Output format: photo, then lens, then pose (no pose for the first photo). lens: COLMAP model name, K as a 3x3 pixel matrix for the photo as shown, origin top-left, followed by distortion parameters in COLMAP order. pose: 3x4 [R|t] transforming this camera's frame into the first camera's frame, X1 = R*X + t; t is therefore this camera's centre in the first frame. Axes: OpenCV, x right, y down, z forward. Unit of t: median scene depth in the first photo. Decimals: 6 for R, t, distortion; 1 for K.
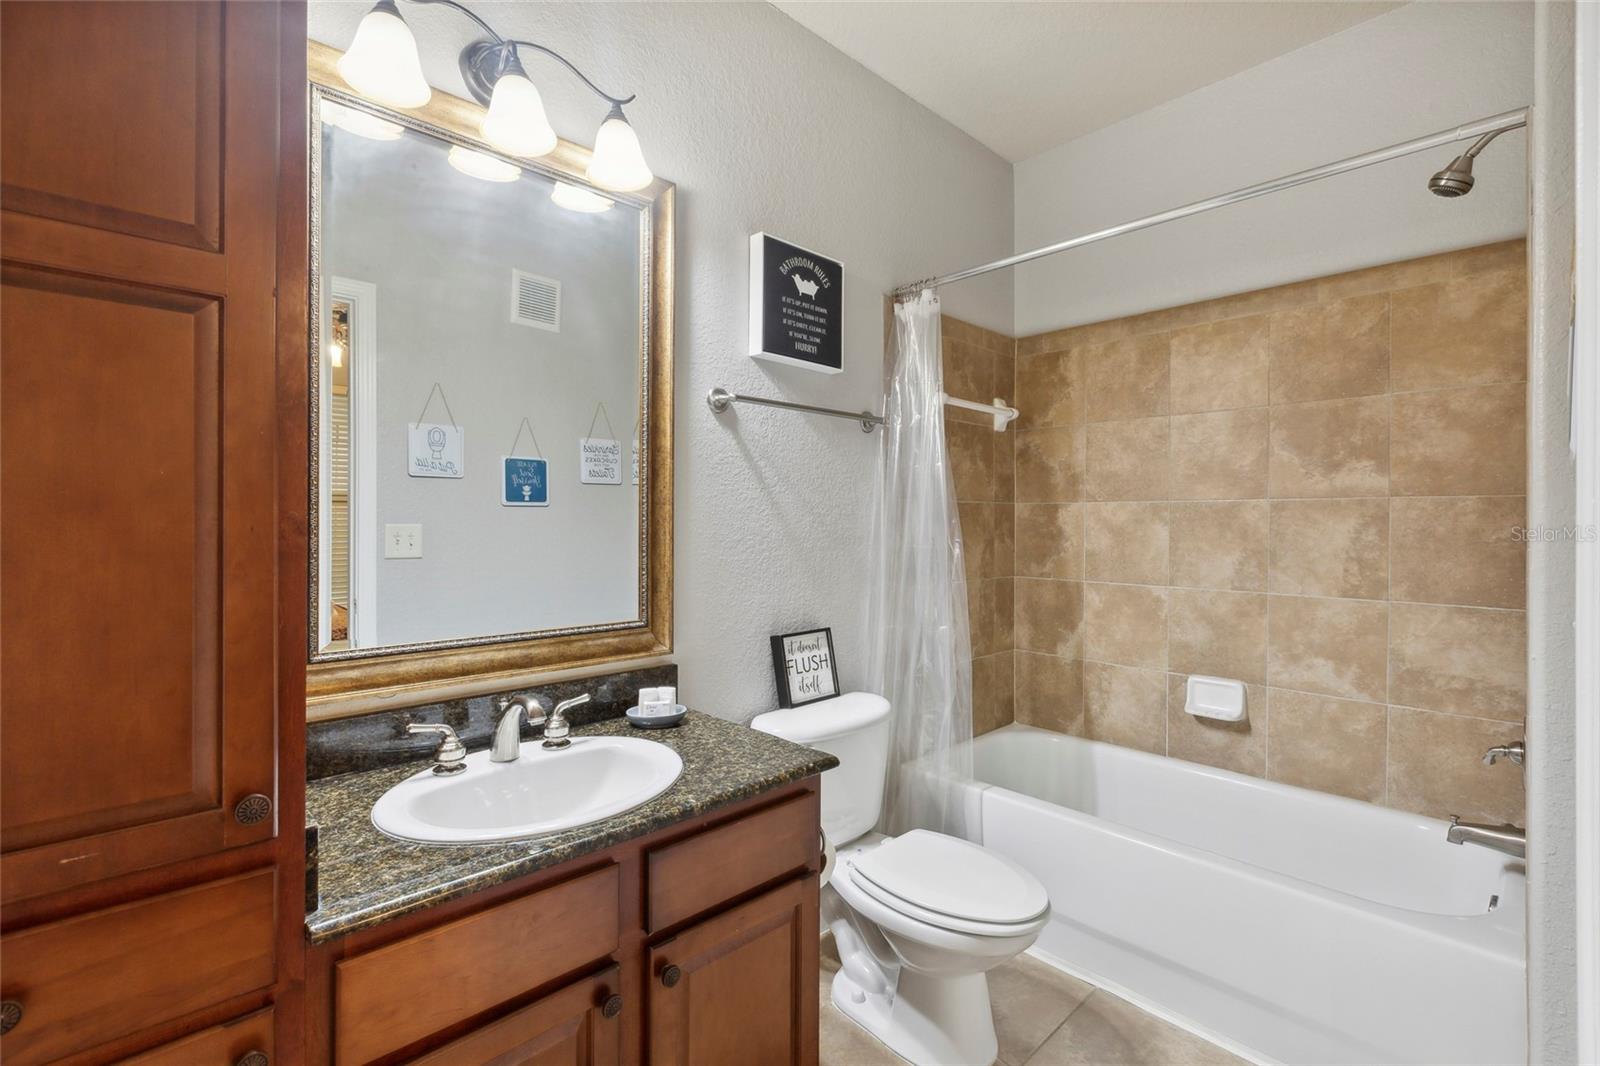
lens RADIAL K [[724.3, 0, 801.3], [0, 724.3, 520.5], [0, 0, 1]] dist [0.002942, -0.001763]
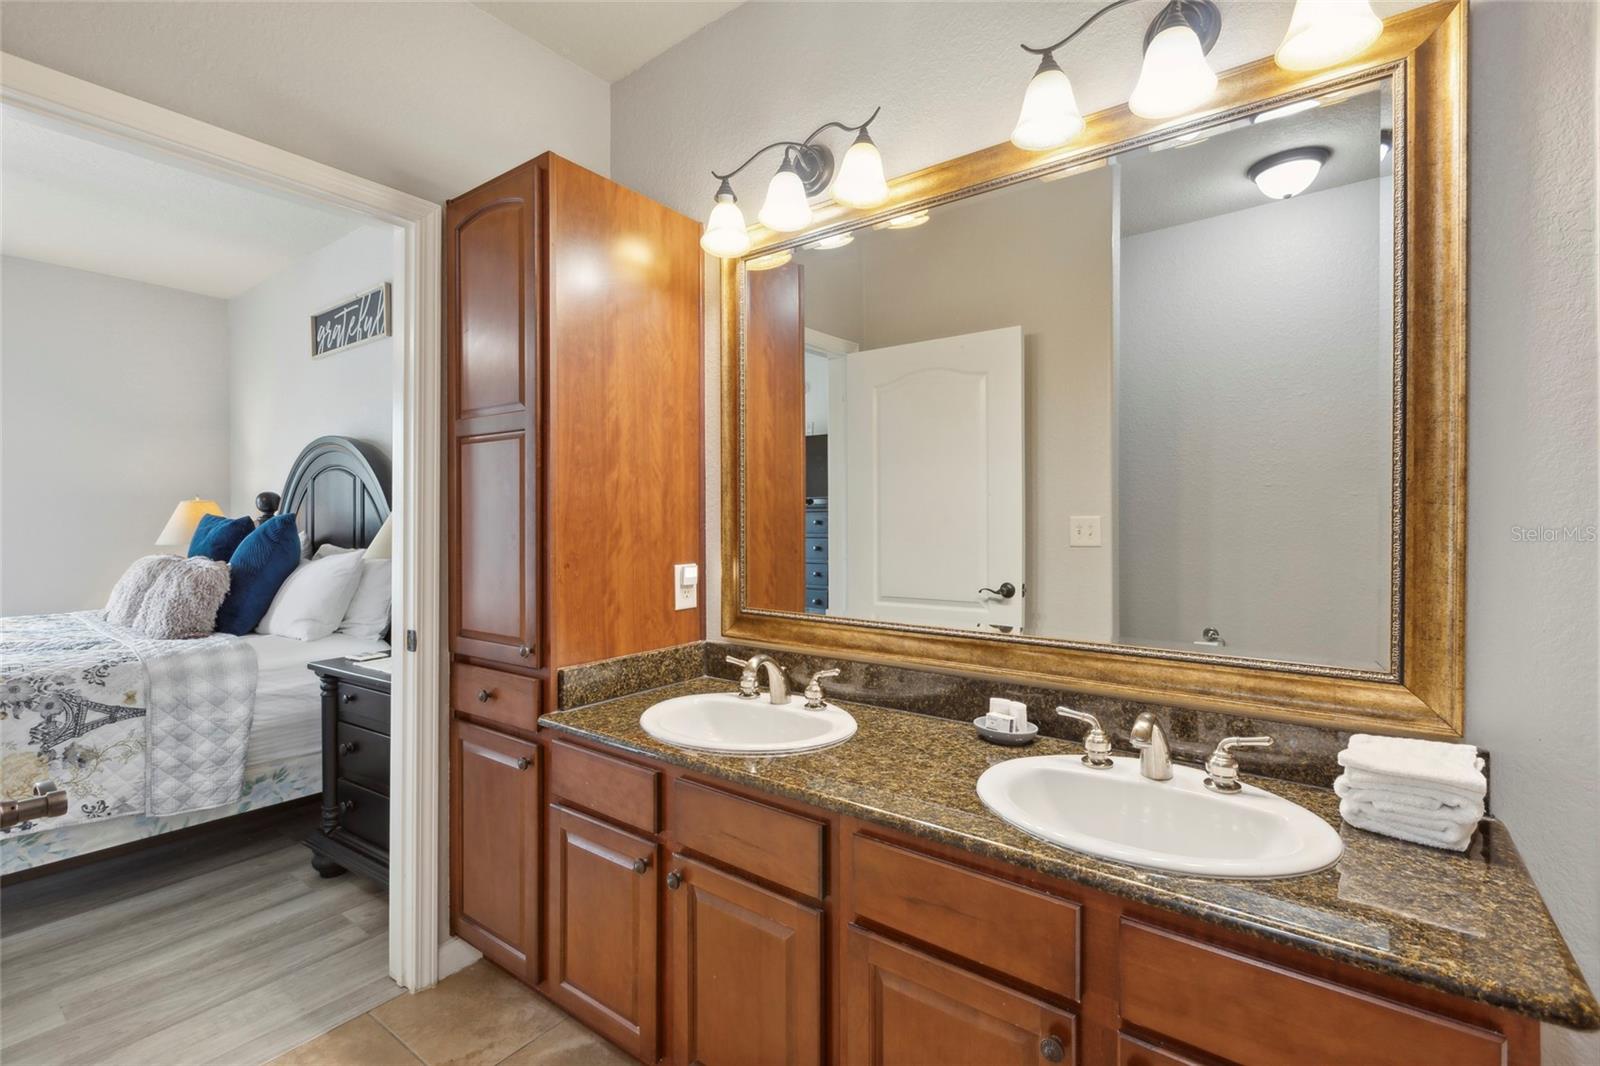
lens RADIAL K [[724.3, 0, 799.9], [0, 724.3, 533.8], [0, 0, 1]] dist [0.002942, -0.001763]
pose [[0.150836, 0.020979, -0.988336, 0.452126], [-0.001697, 0.999779, 0.020963, 0.000680], [0.988557, -0.001484, 0.150838, 0.422440]]
